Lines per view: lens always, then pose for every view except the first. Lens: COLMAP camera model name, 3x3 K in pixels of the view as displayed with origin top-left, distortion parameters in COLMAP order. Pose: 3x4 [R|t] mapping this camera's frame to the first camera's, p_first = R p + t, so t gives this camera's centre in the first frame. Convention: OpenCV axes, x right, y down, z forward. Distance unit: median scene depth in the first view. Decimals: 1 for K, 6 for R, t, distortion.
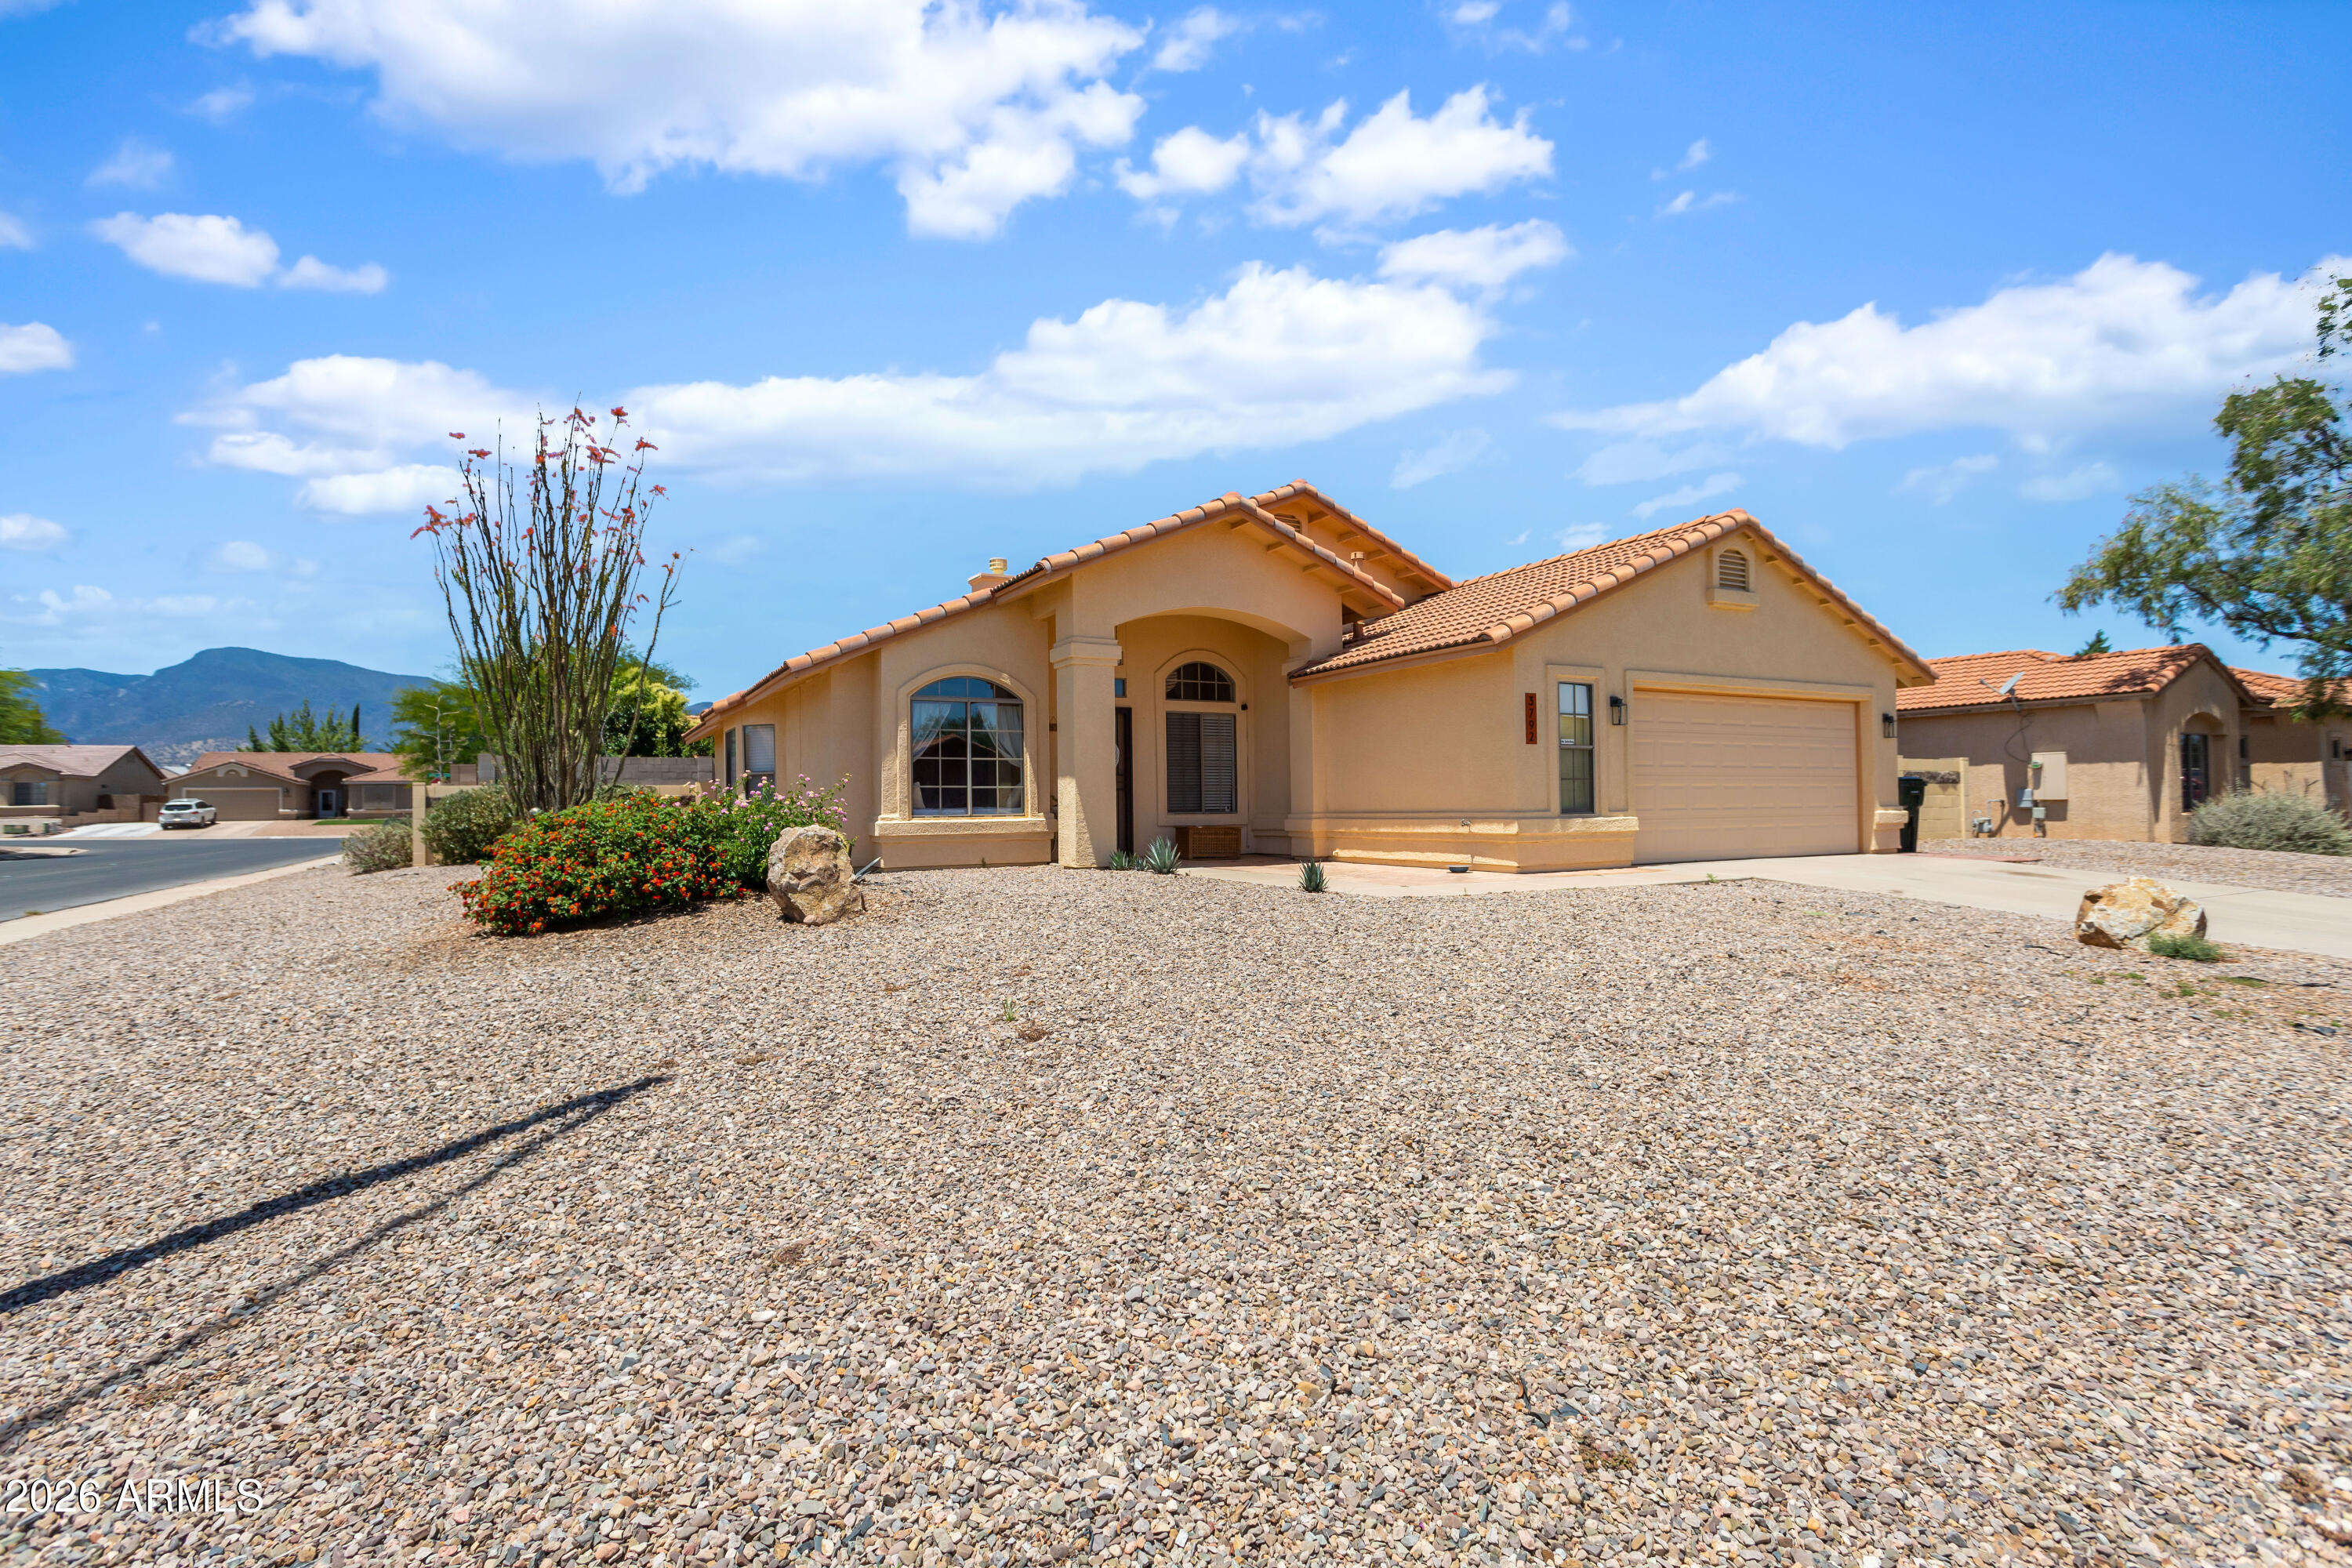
lens RADIAL K [[1125.5, 0, 1179.4], [0, 1125.5, 791.2], [0, 0, 1]] dist [-0.014834, 0.015804]
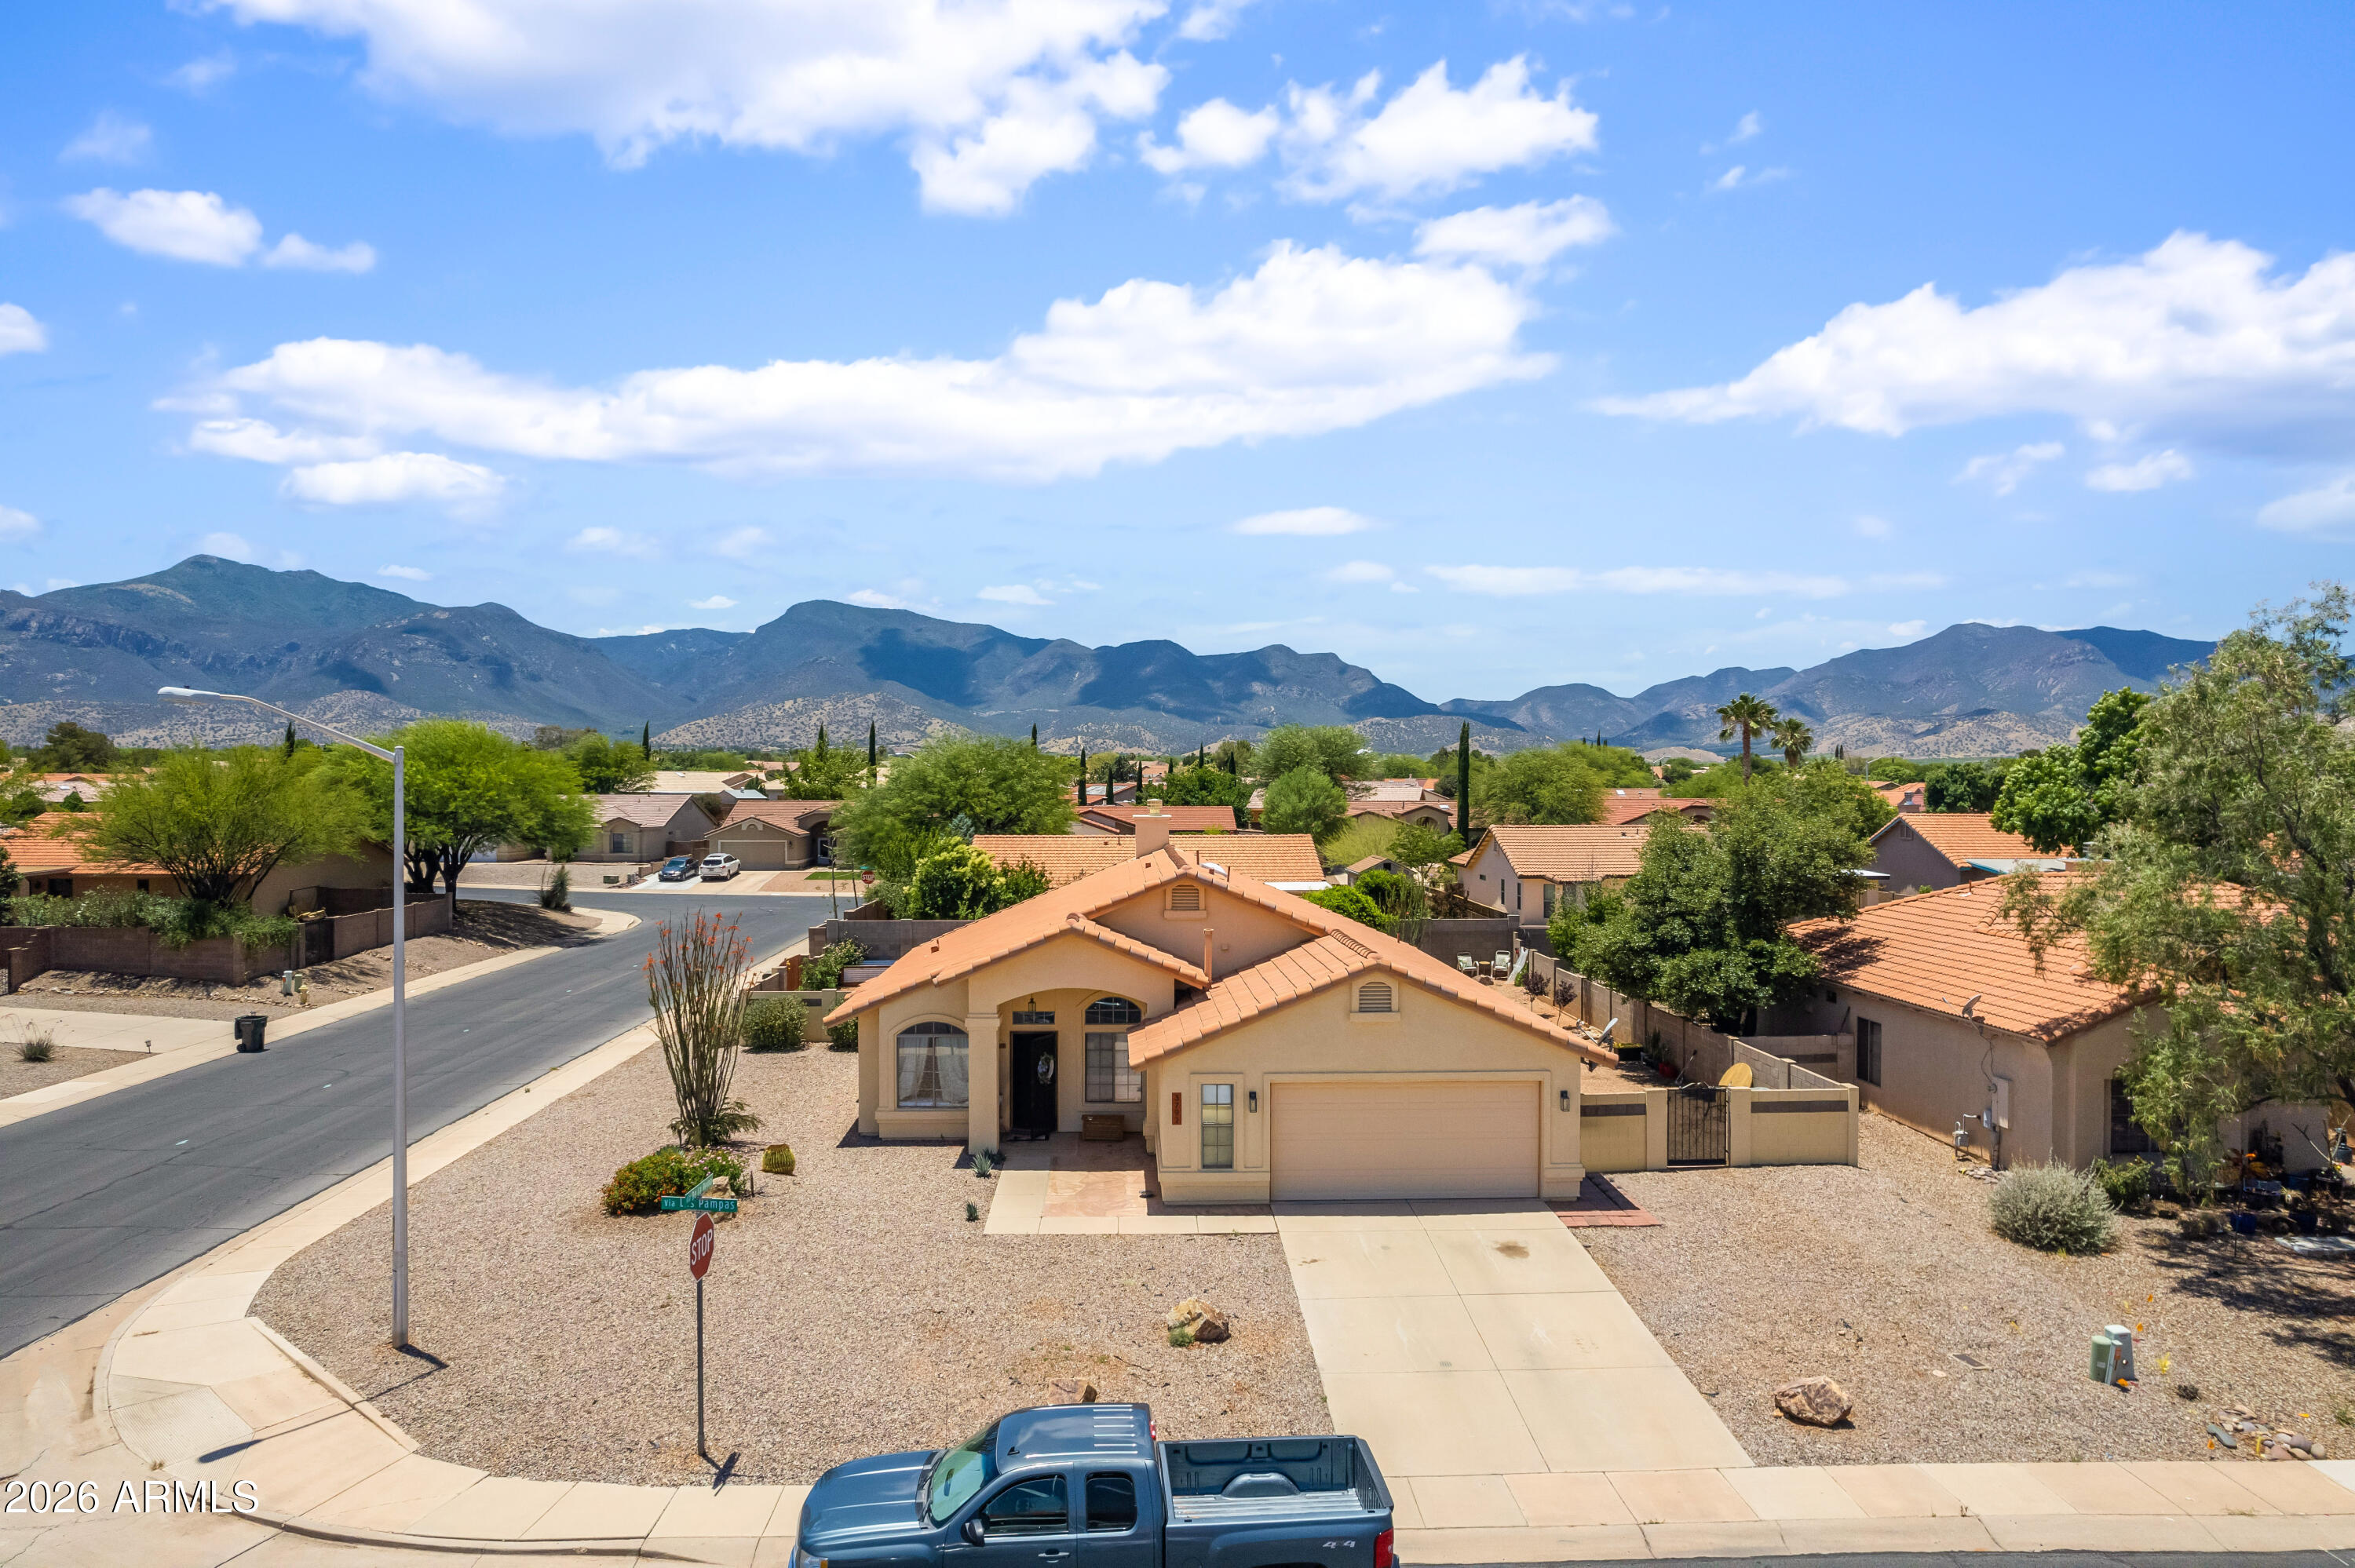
lens RADIAL K [[1493.7, 0, 1185.7], [0, 1493.7, 790.7], [0, 0, 1]] dist [-0.071068, 0.061527]
pose [[0.898799, 0.015770, -0.438076, 1.103396], [-0.009094, 0.999808, 0.017334, -0.490144], [0.438266, -0.011597, 0.898771, -0.785782]]
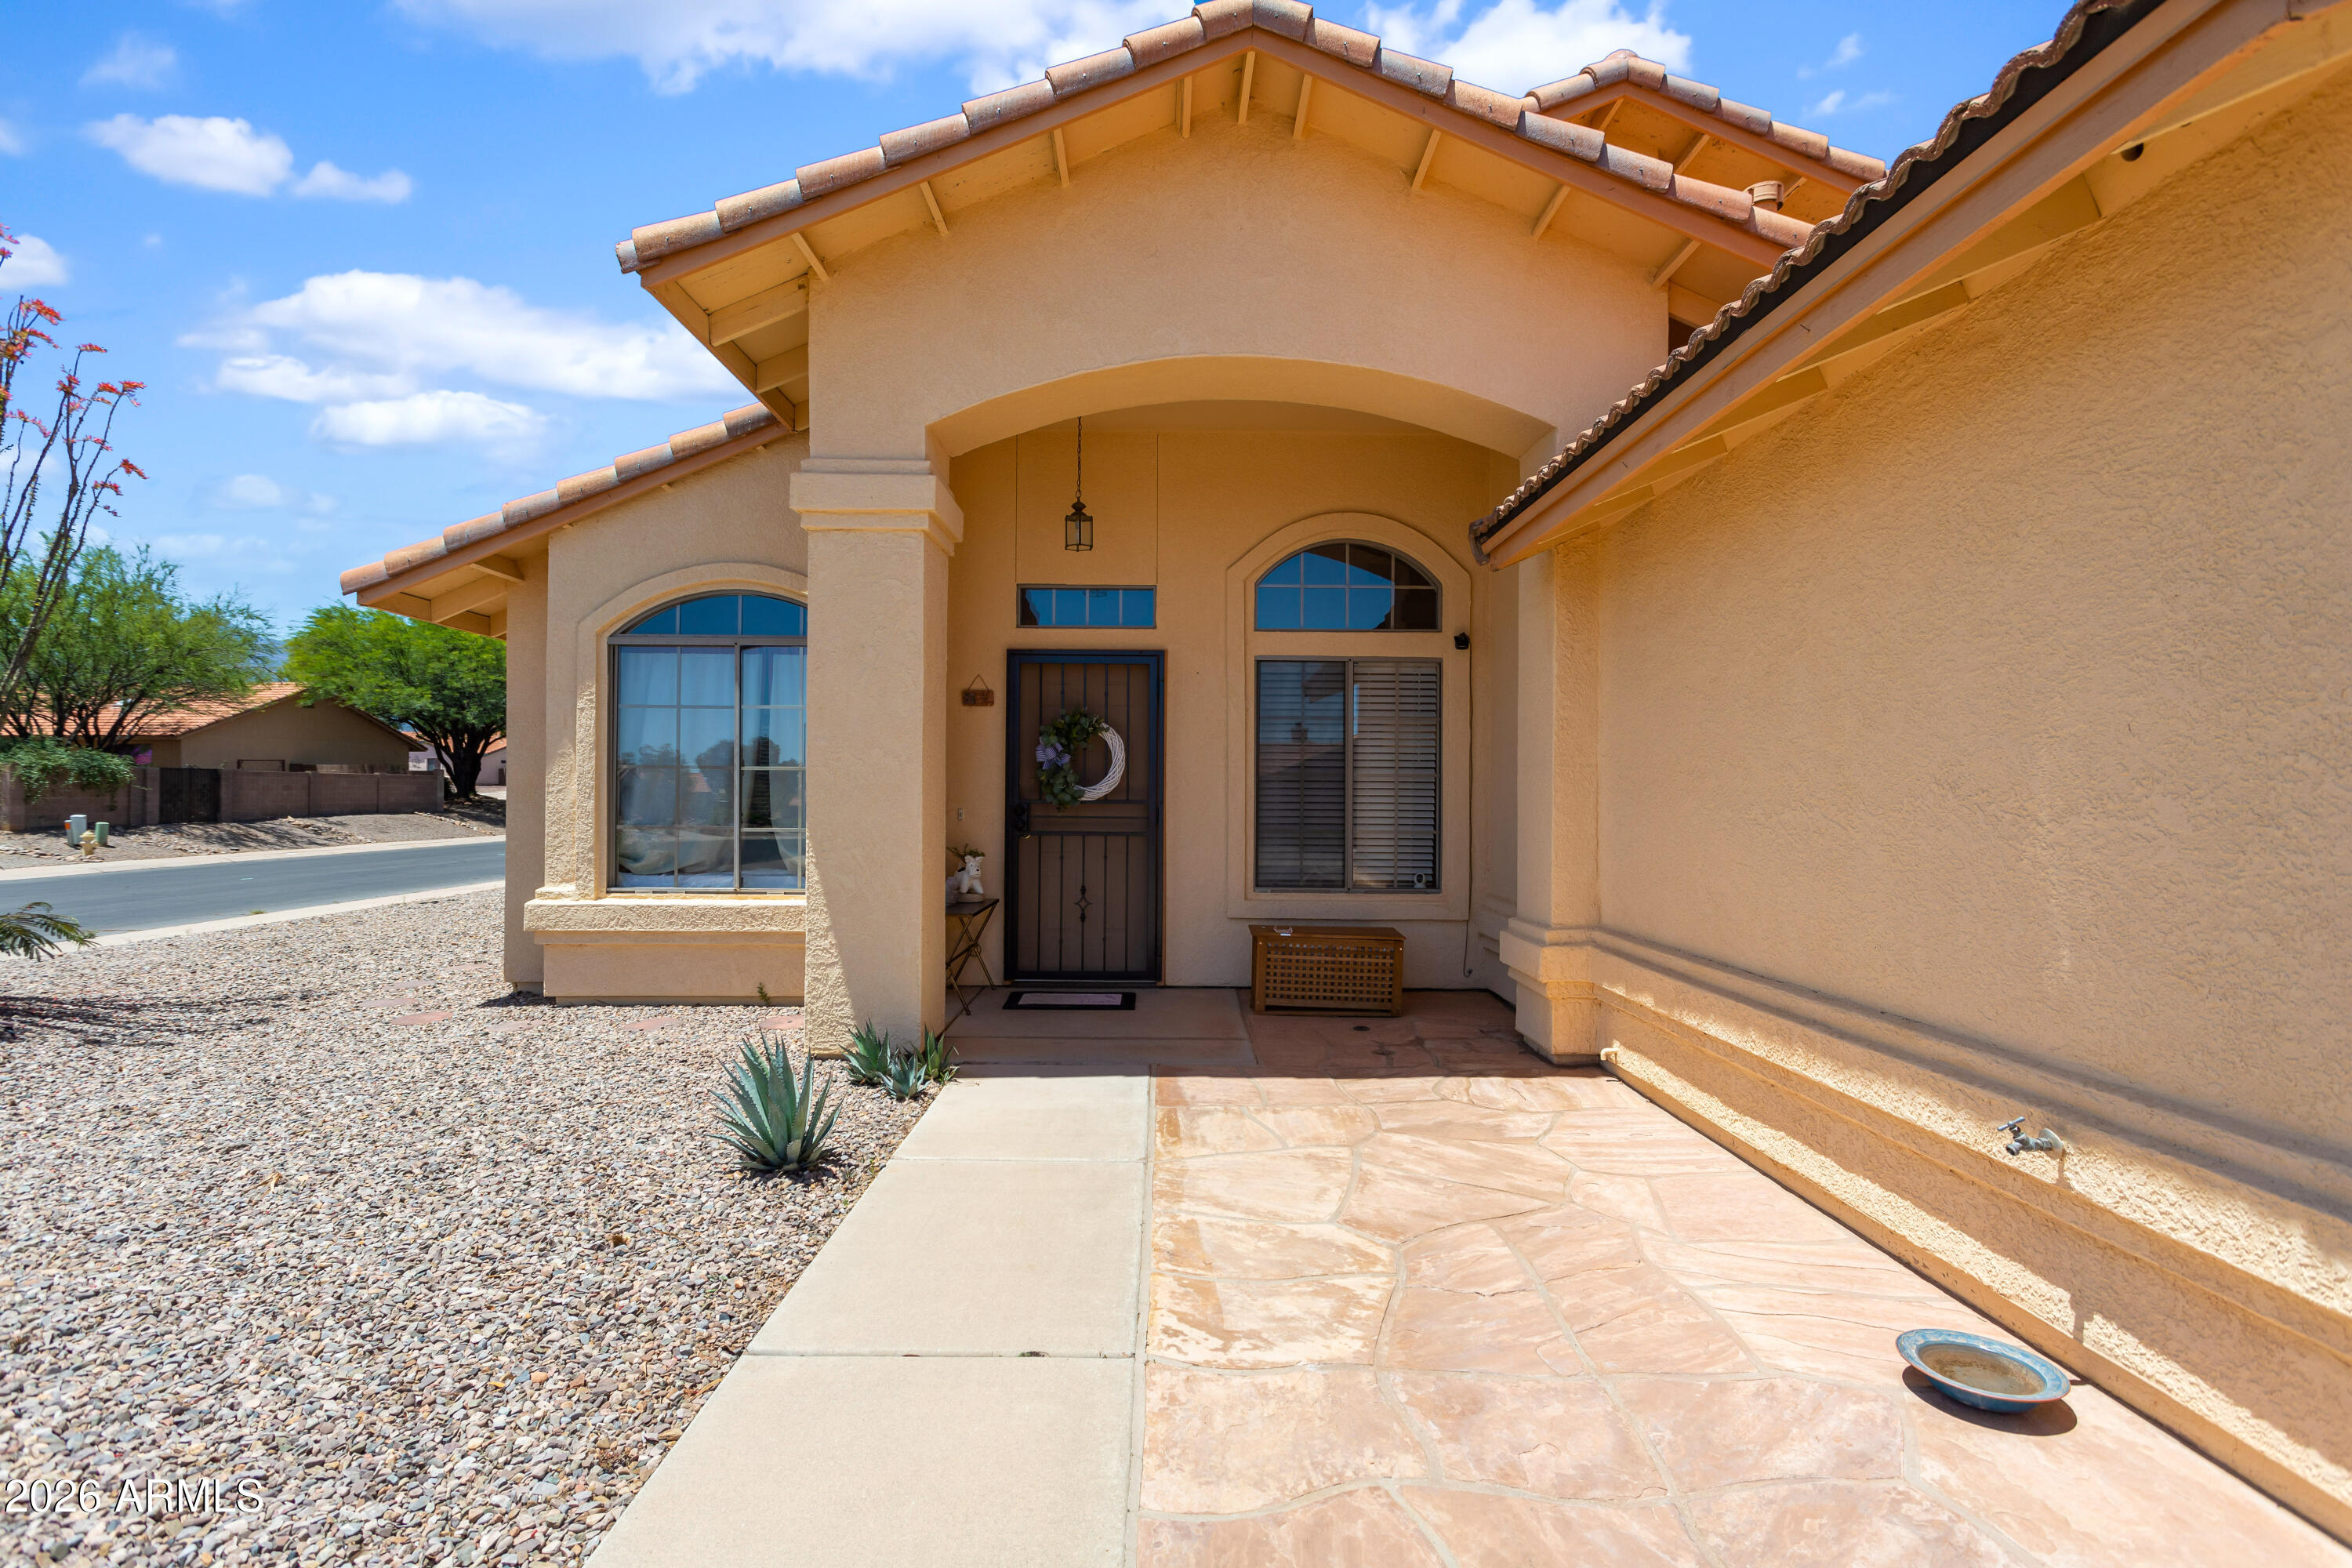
lens RADIAL K [[1125.5, 0, 1179.4], [0, 1125.5, 791.2], [0, 0, 1]] dist [-0.014834, 0.015804]
pose [[0.877513, 0.016632, -0.479265, 0.200706], [-0.012010, 0.999847, 0.012708, -0.028121], [0.479403, -0.005395, 0.877578, 0.704153]]
